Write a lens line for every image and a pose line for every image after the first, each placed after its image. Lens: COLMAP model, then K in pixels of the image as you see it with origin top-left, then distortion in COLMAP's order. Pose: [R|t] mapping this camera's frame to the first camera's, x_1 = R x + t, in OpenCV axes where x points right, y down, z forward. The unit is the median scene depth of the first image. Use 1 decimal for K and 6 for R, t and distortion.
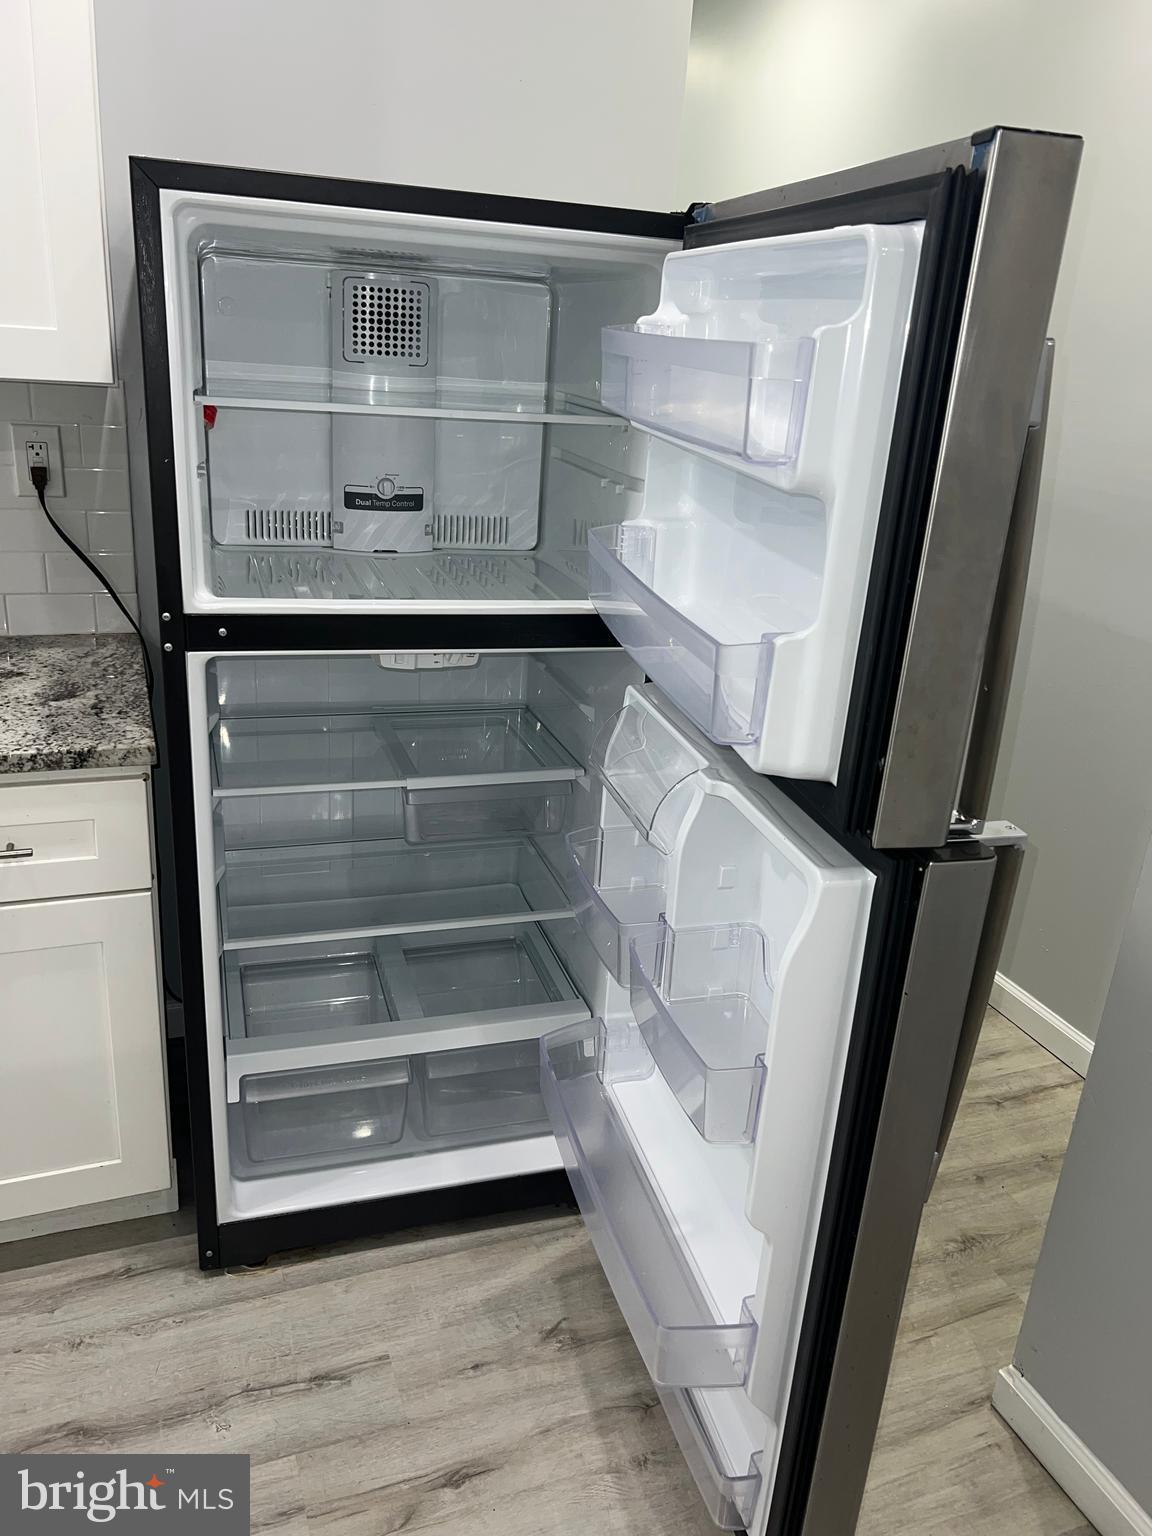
lens RADIAL K [[1171.9, 0, 569.1], [0, 1171.9, 760.3], [0, 0, 1]] dist [0.022328, 0.001419]
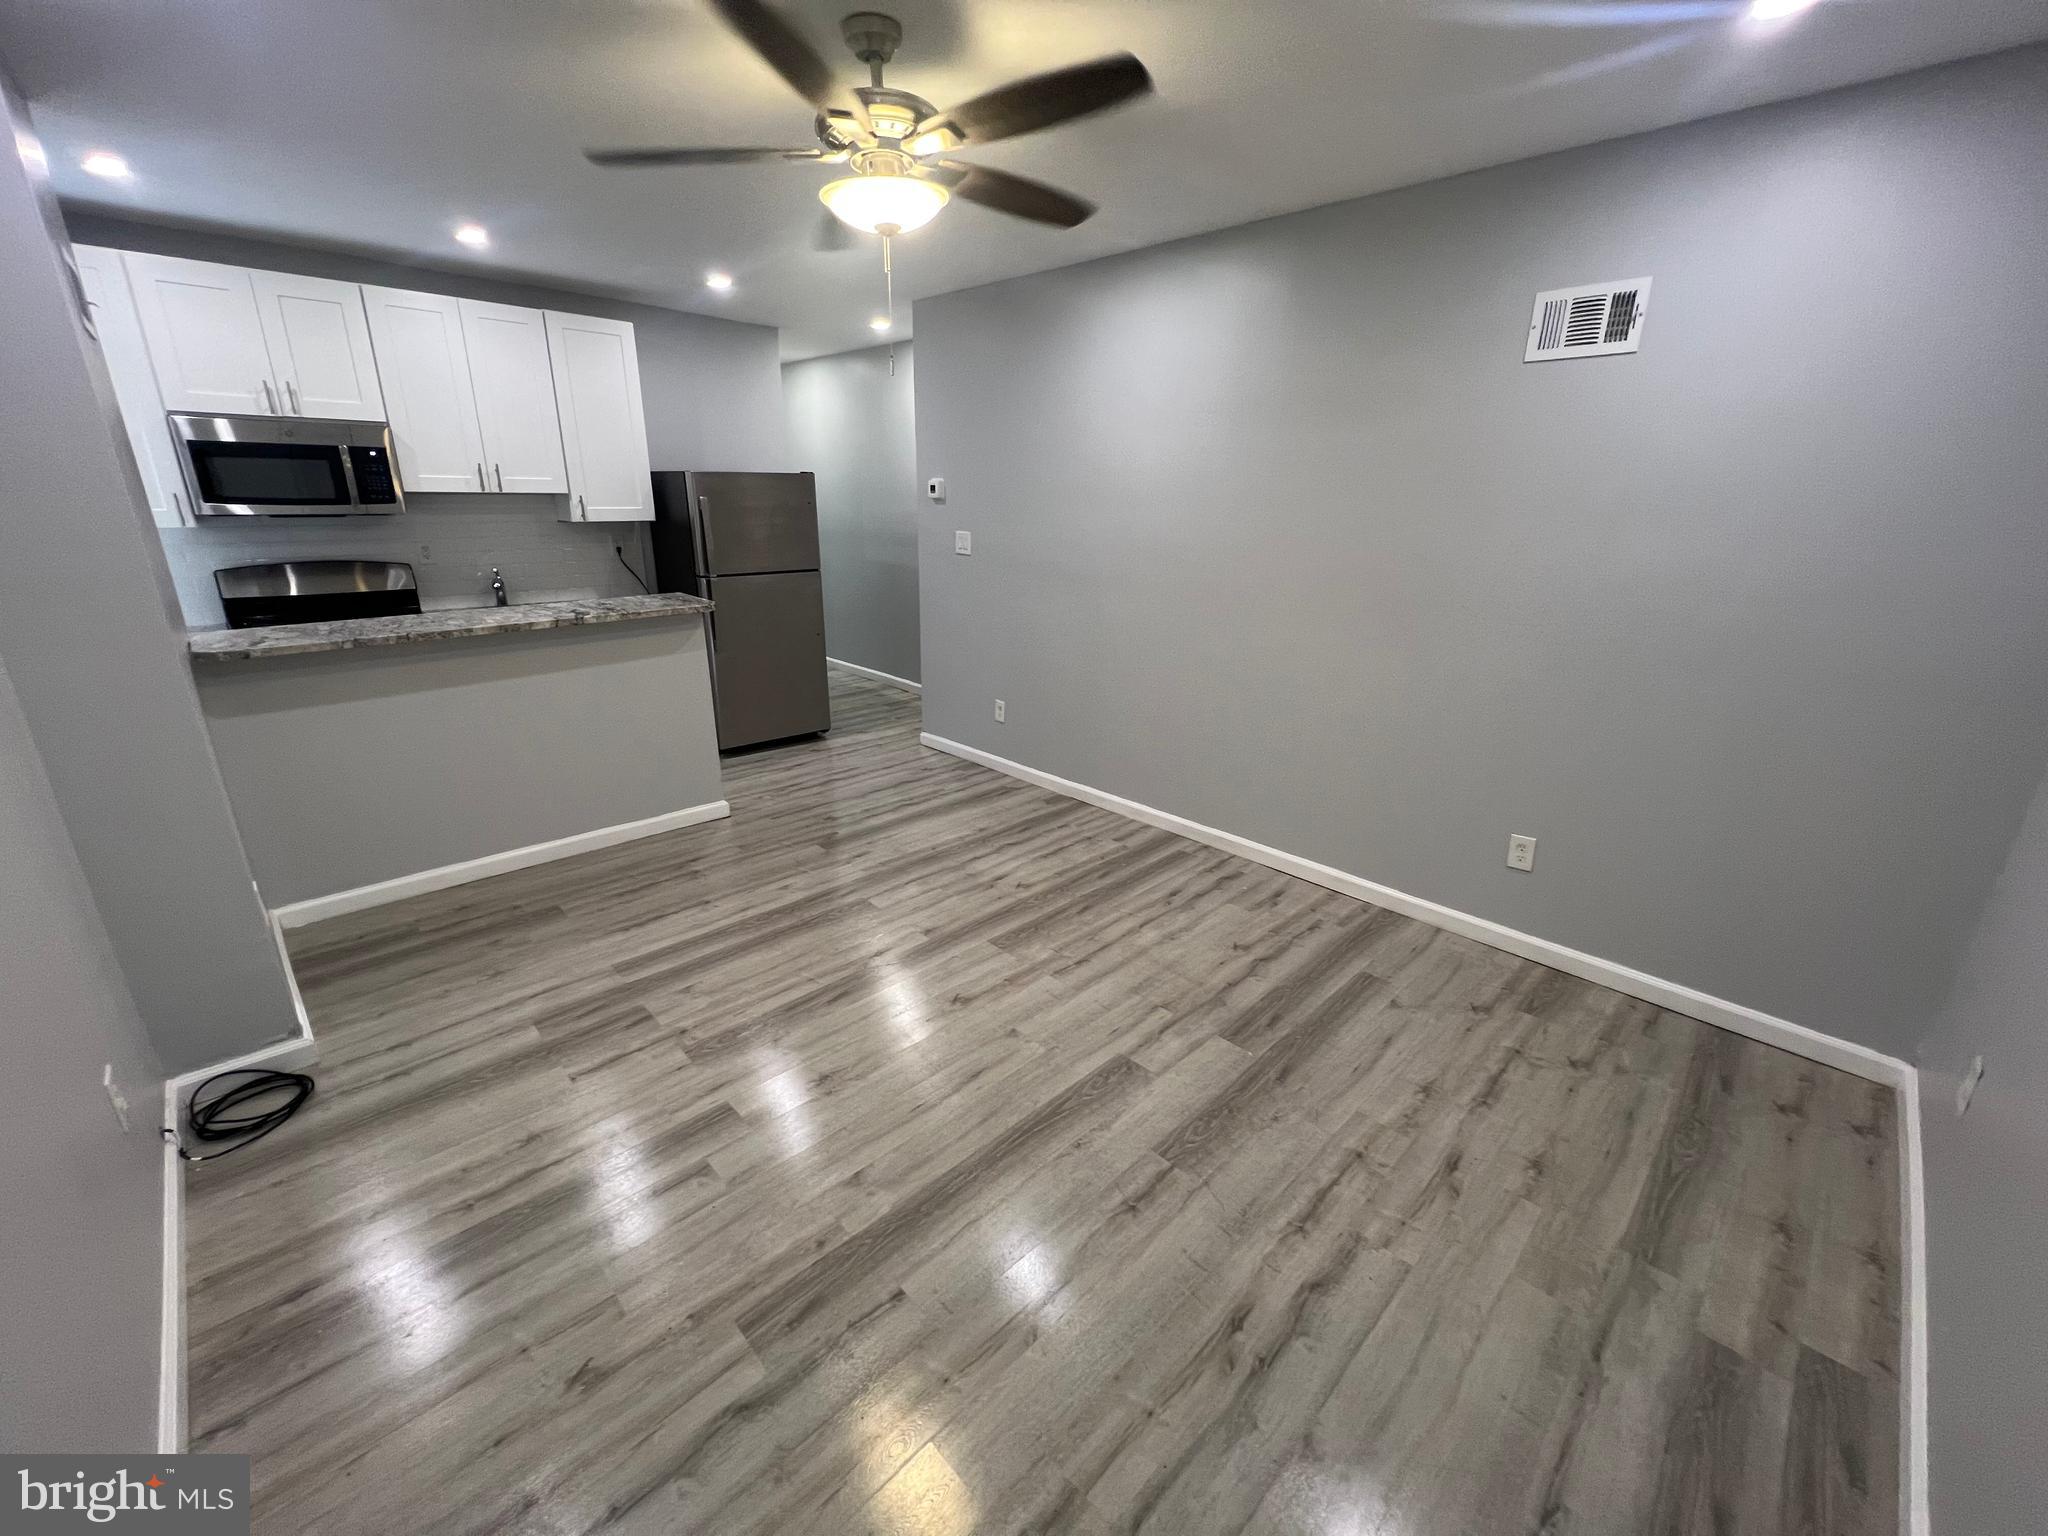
lens RADIAL K [[820.4, 0, 1023.2], [0, 820.4, 763.3], [0, 0, 1]] dist [-0.000090, -0.000564]
pose [[0.915499, -0.177600, 0.360999, -0.376994], [0.190195, 0.981746, 0.000652, 0.673810], [-0.354526, 0.068063, 0.932566, -1.833069]]
